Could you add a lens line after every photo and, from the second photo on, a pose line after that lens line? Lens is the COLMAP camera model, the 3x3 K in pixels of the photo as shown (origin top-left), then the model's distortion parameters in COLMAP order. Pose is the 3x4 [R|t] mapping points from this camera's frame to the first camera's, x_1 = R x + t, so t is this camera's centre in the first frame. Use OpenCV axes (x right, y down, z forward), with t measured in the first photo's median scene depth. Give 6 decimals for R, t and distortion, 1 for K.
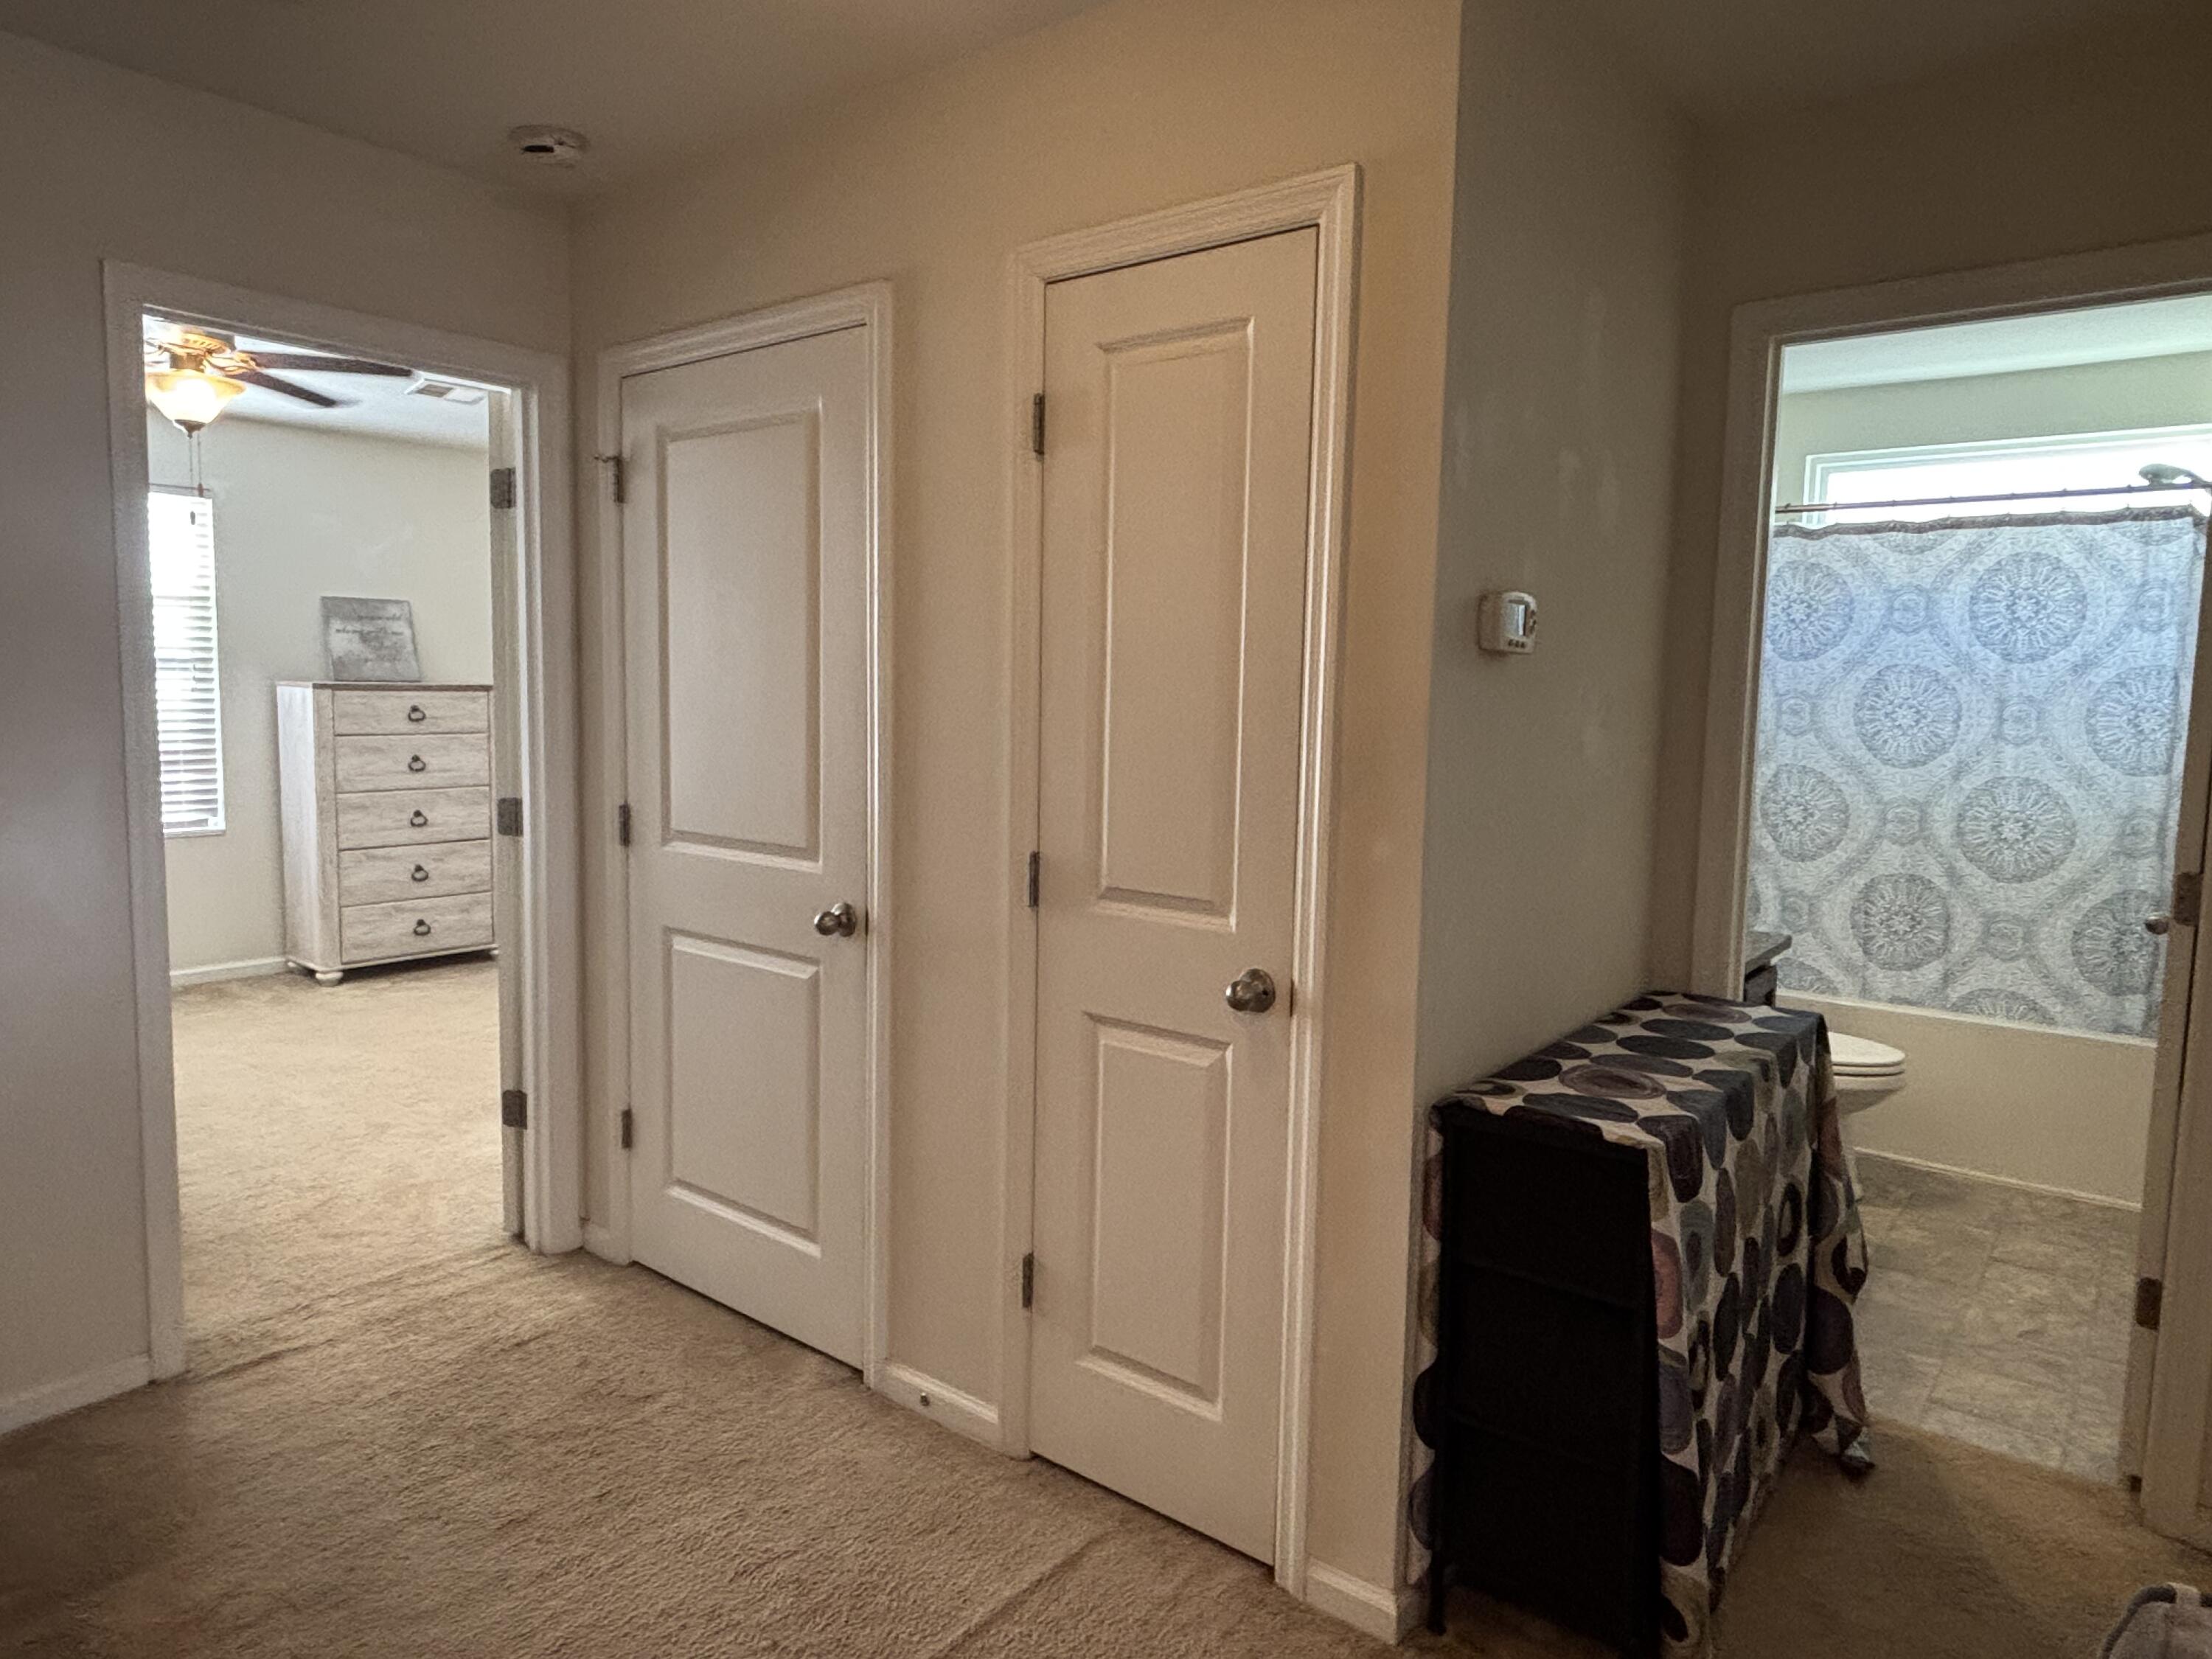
lens RADIAL K [[1387.3, 0, 1114.3], [0, 1387.3, 817.2], [0, 0, 1]] dist [0.024104, -0.033346]
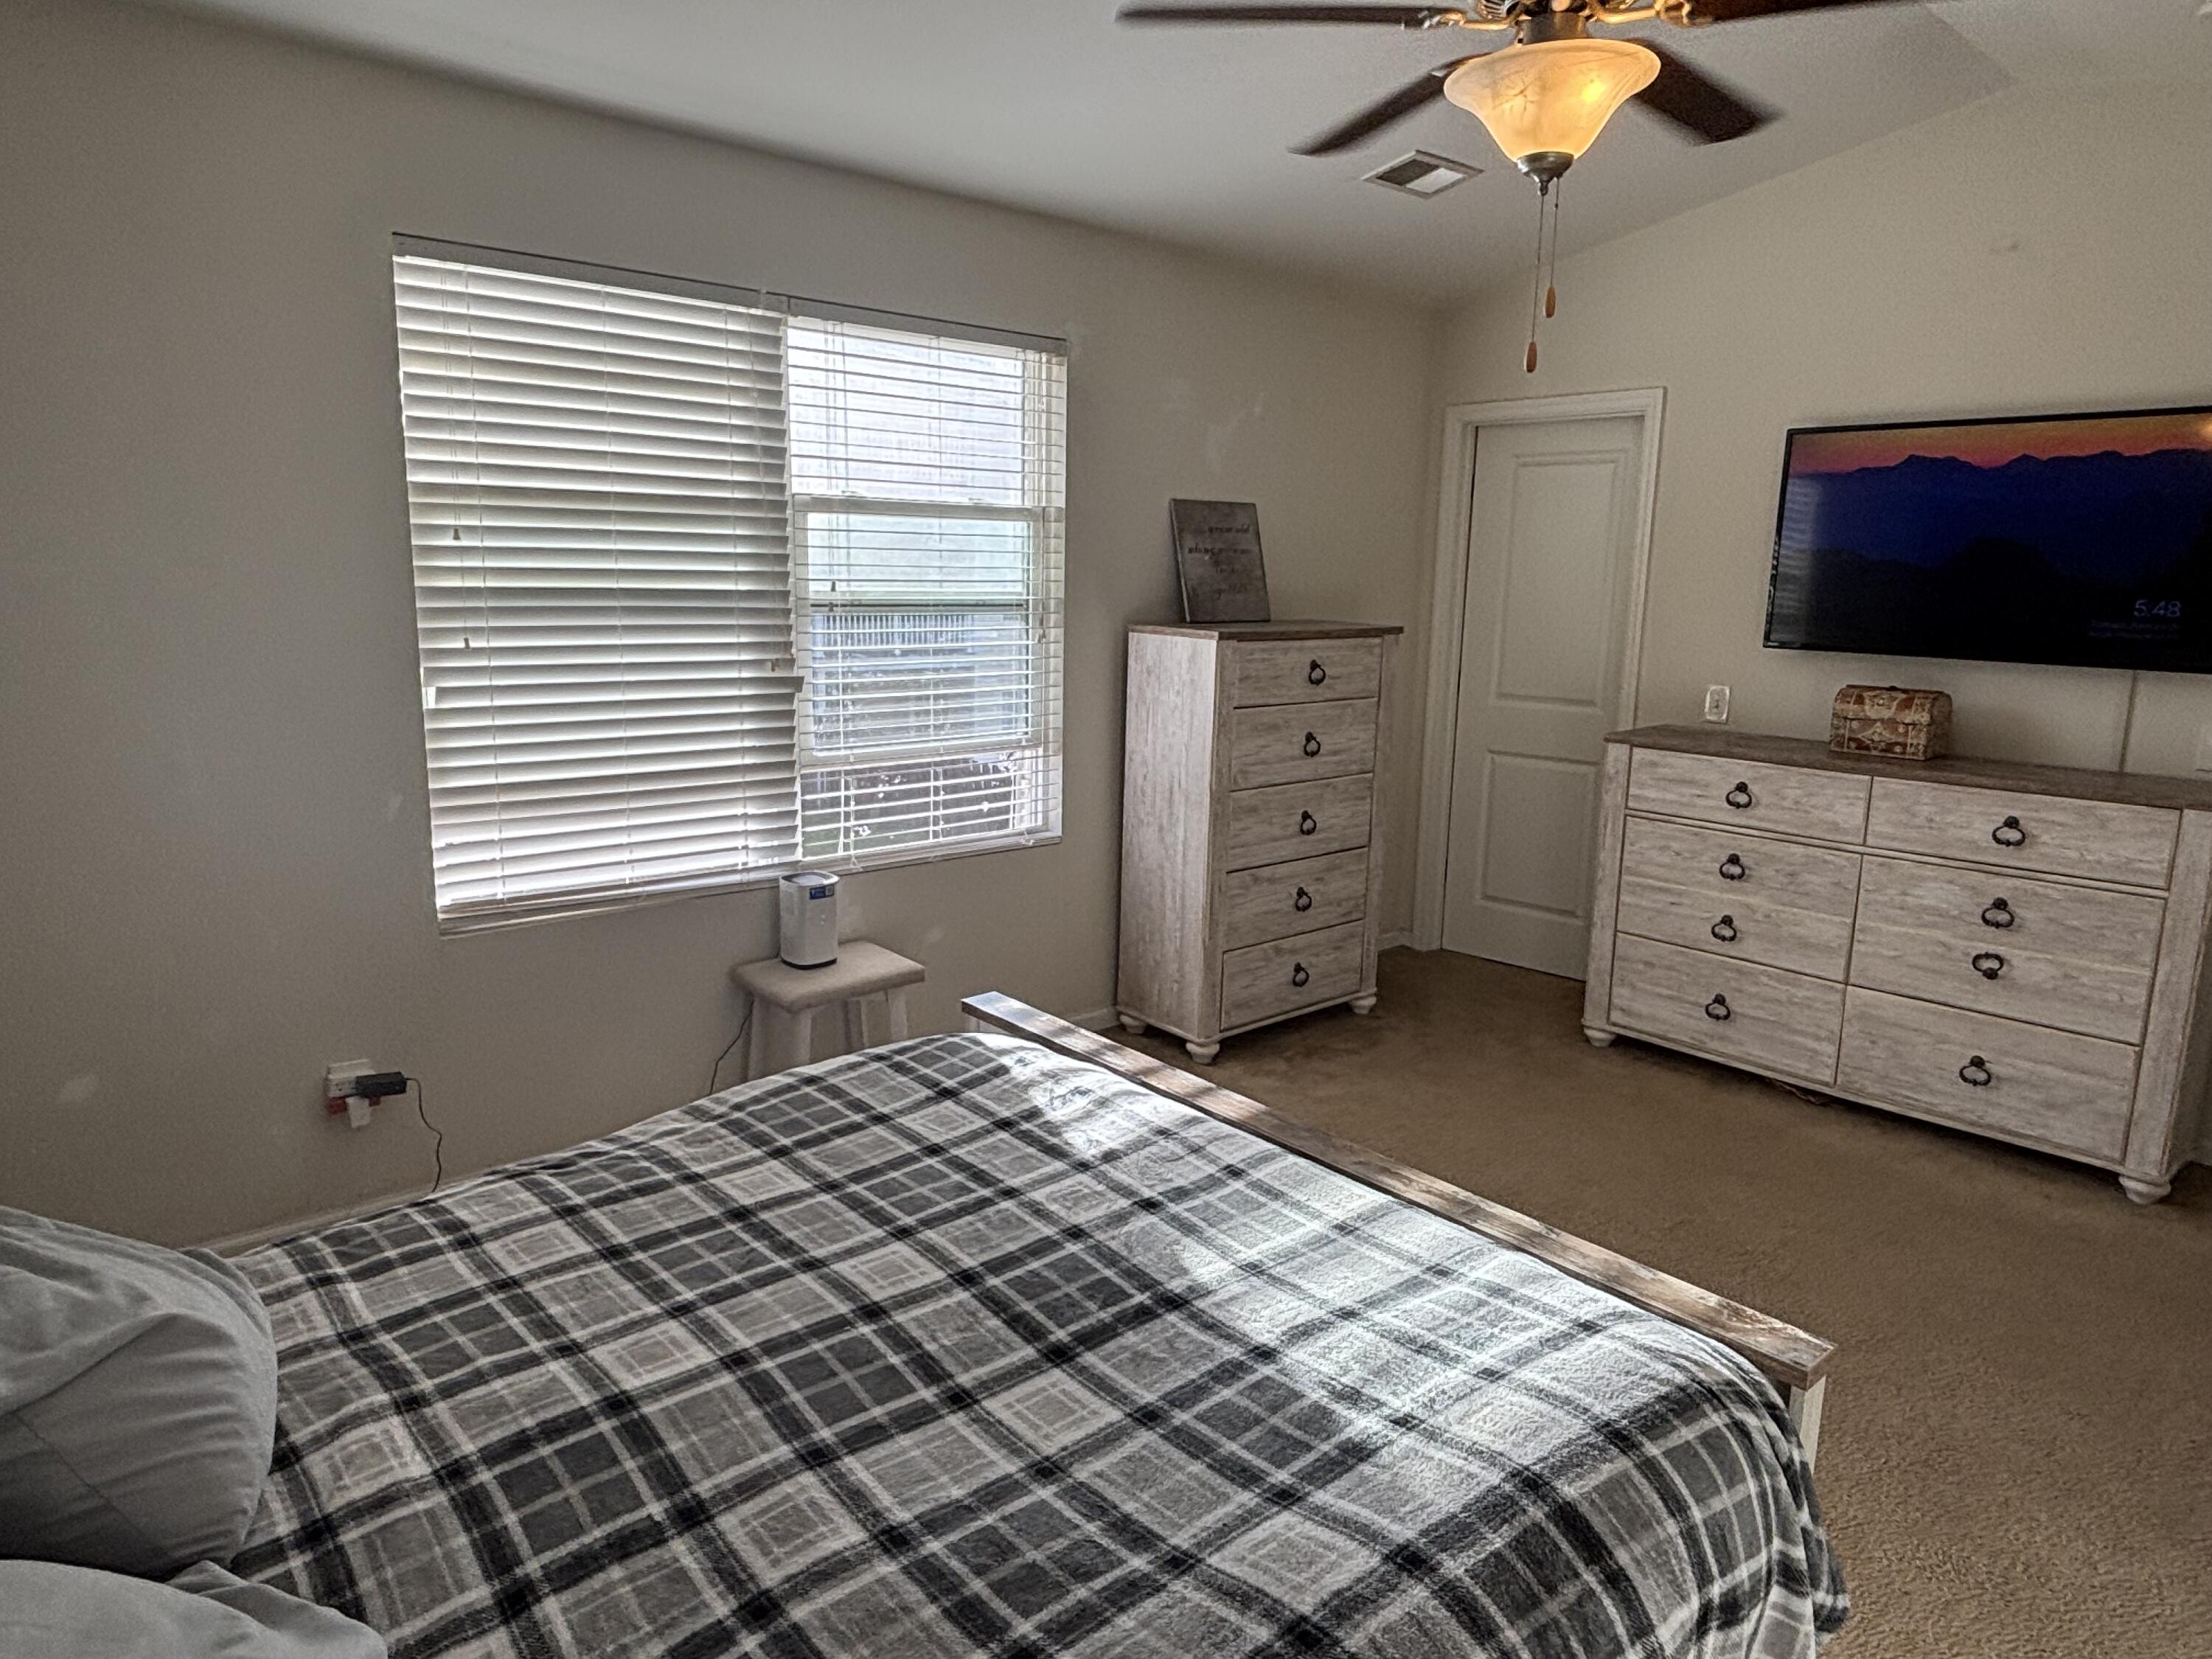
lens RADIAL K [[1387.3, 0, 1114.3], [0, 1387.3, 817.2], [0, 0, 1]] dist [0.024104, -0.033346]
pose [[0.982455, 0.033790, -0.183412, -1.117584], [-0.018901, 0.996426, 0.082327, -0.136648], [0.185539, -0.077416, 0.979583, 0.723934]]
